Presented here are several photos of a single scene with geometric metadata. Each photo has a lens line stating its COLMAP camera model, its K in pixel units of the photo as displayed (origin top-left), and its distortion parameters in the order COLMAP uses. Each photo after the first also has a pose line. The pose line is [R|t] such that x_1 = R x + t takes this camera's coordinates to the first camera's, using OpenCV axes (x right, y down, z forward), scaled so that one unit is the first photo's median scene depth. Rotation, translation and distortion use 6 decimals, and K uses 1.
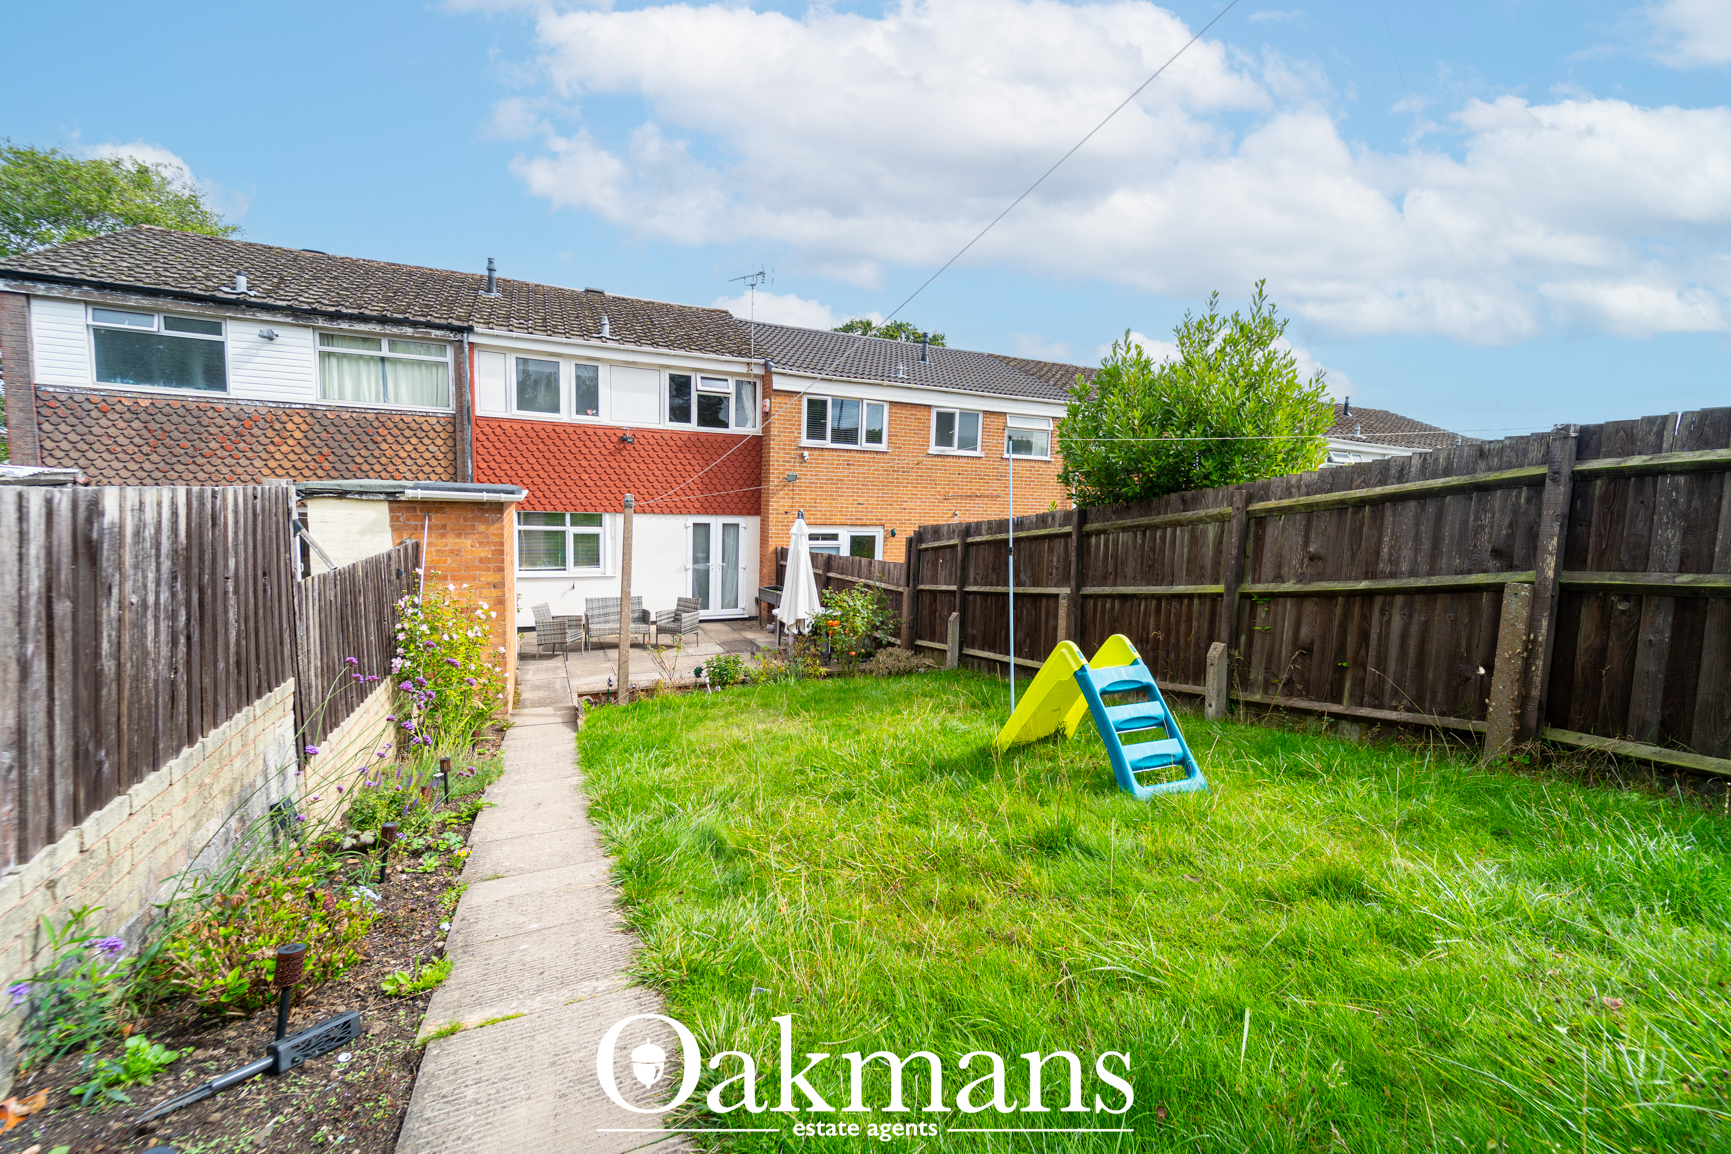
lens RADIAL K [[715.2, 0, 847.7], [0, 715.2, 553.6], [0, 0, 1]] dist [0.004101, -0.002260]
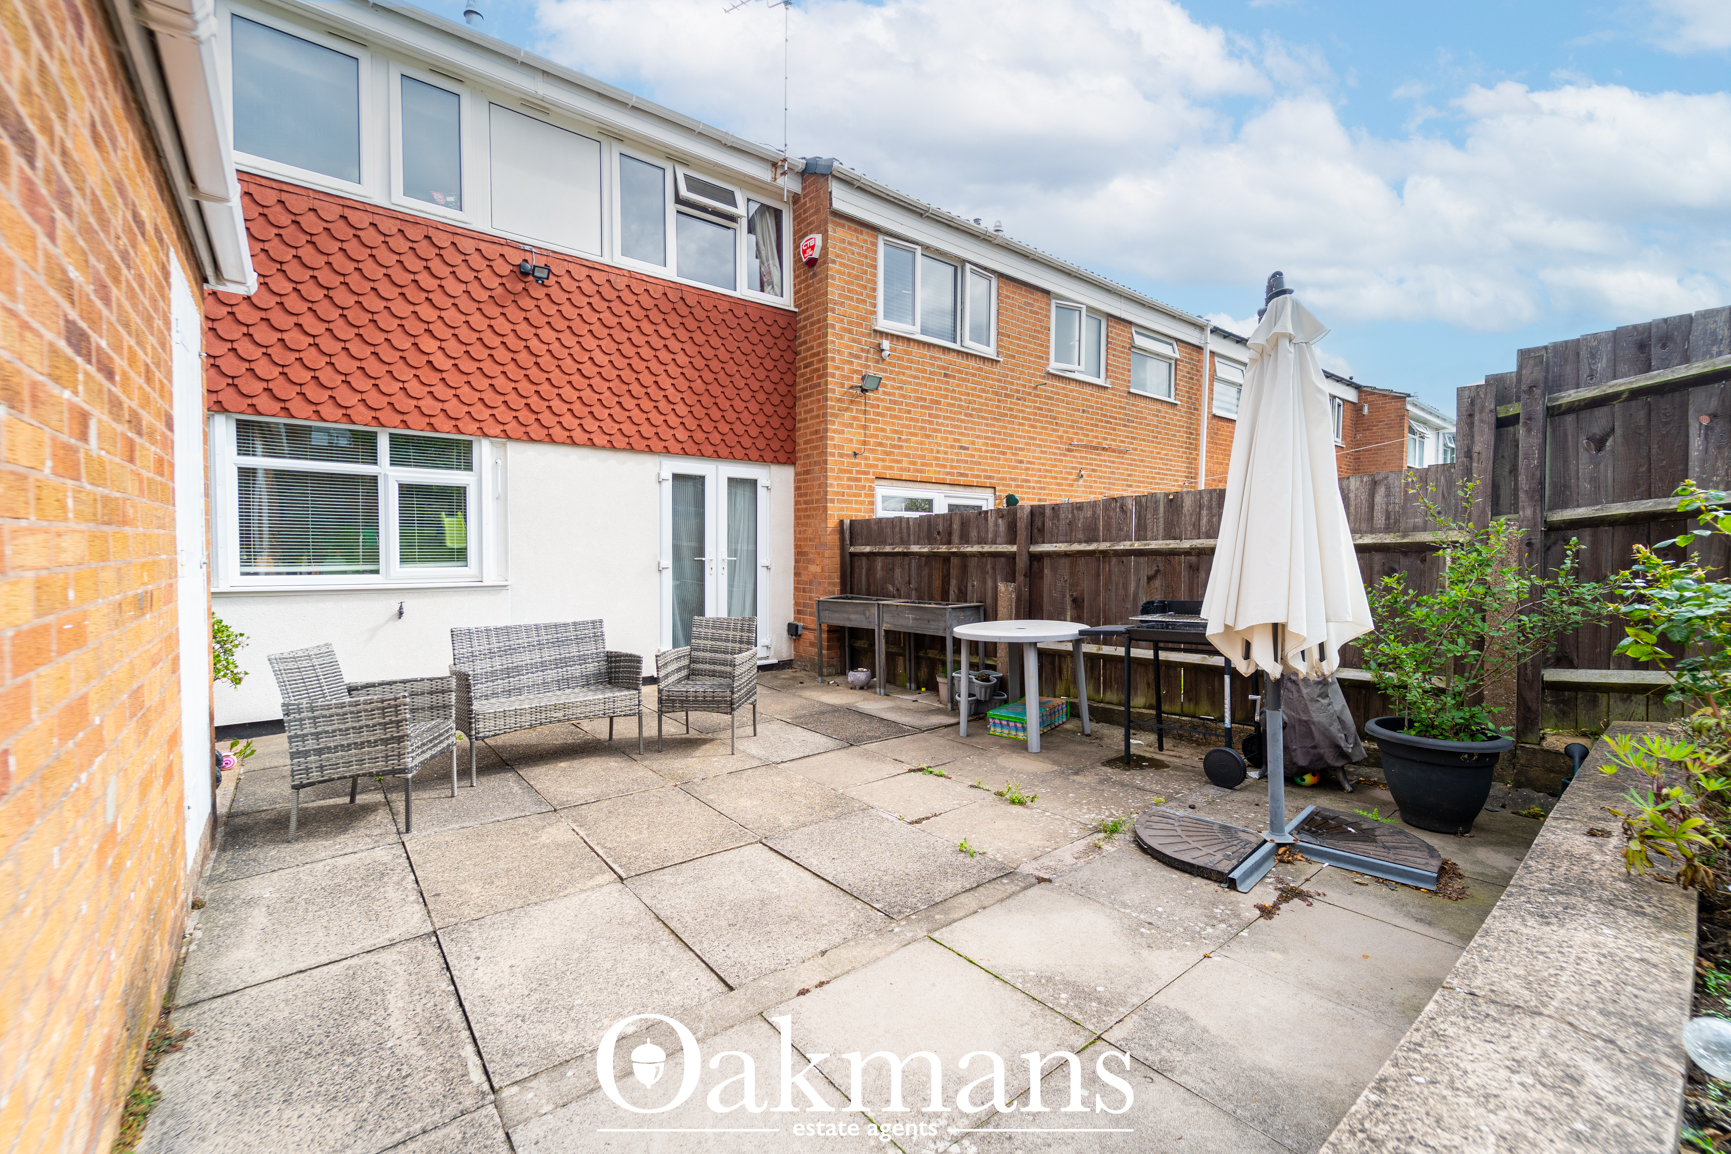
lens RADIAL K [[715.2, 0, 853.0], [0, 715.2, 562.1], [0, 0, 1]] dist [0.004101, -0.002260]
pose [[0.970050, -0.031324, 0.240877, -0.233865], [0.046087, 0.997372, -0.055900, 0.053576], [-0.238493, 0.065327, 0.968944, 0.549351]]
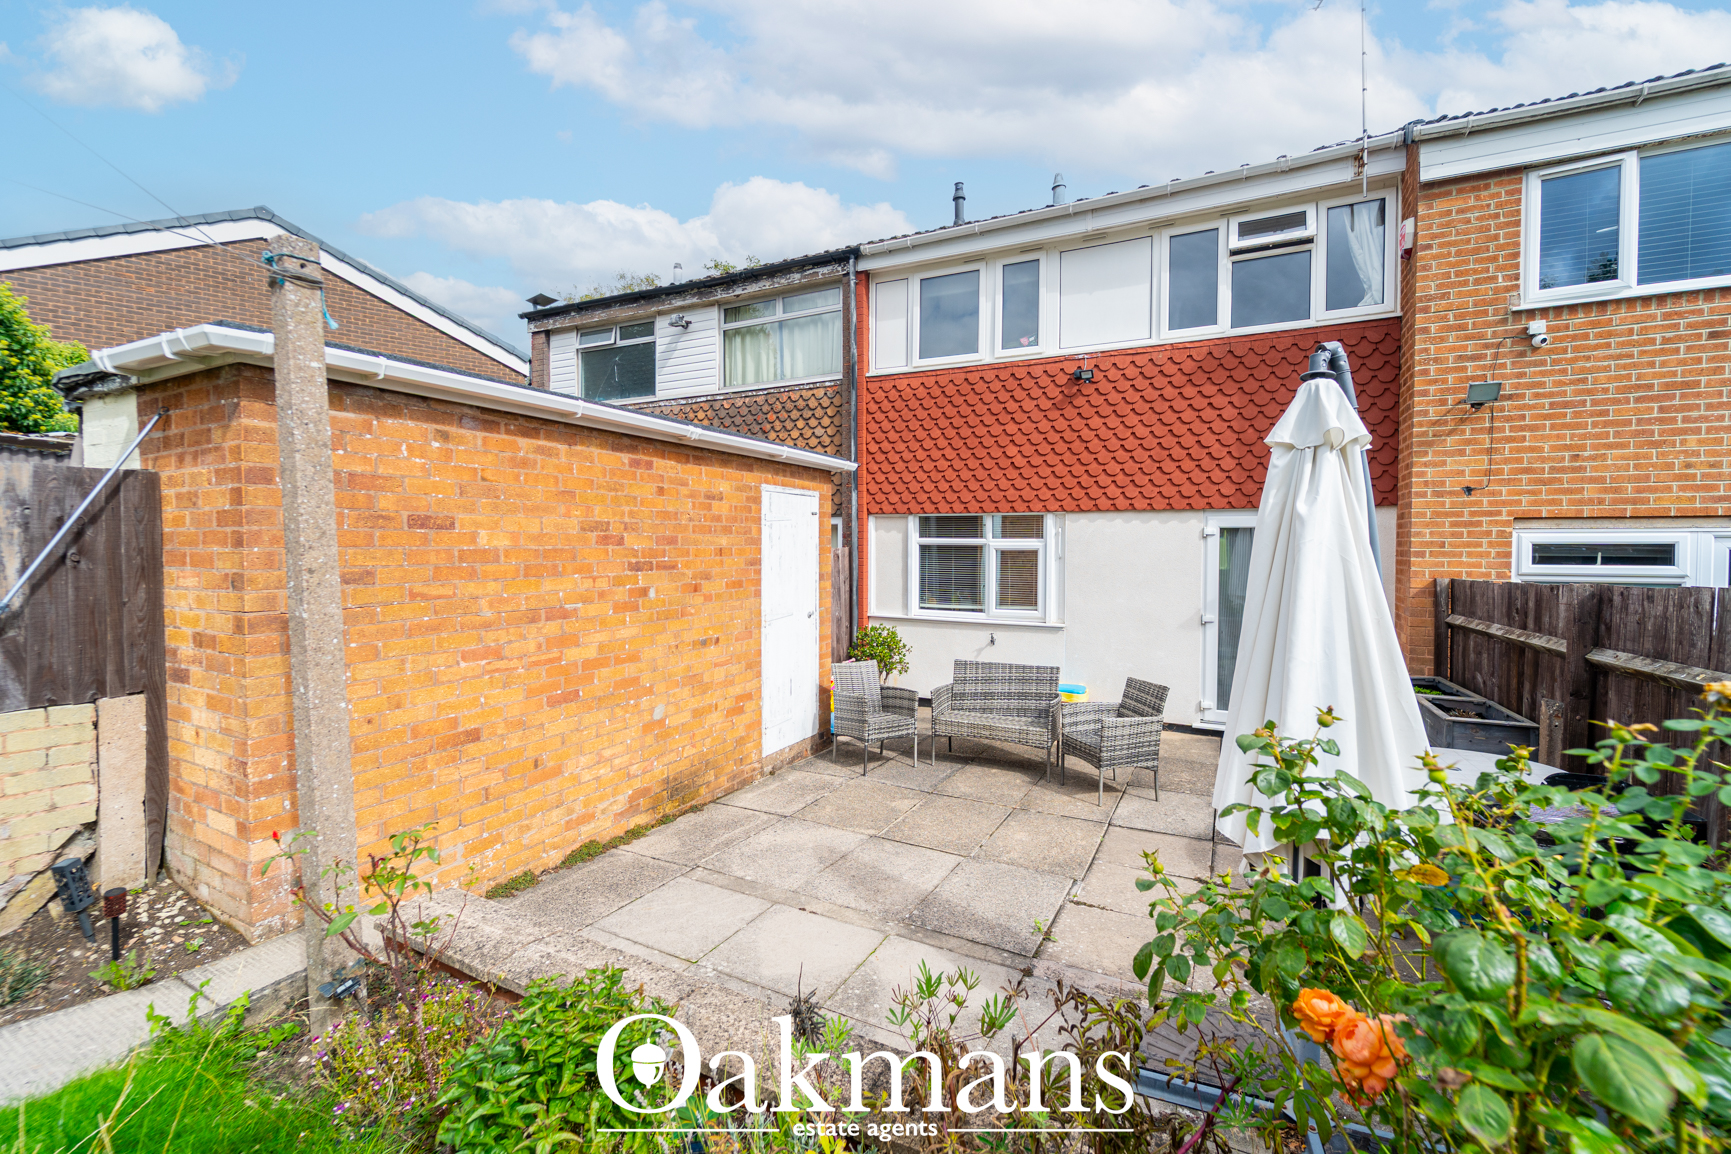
lens RADIAL K [[715.2, 0, 866.1], [0, 715.2, 566.5], [0, 0, 1]] dist [0.004101, -0.002260]
pose [[0.622472, -0.006259, -0.782617, 0.014377], [-0.050091, 0.997599, -0.047819, 0.020020], [0.781038, 0.068968, 0.620664, 0.555869]]
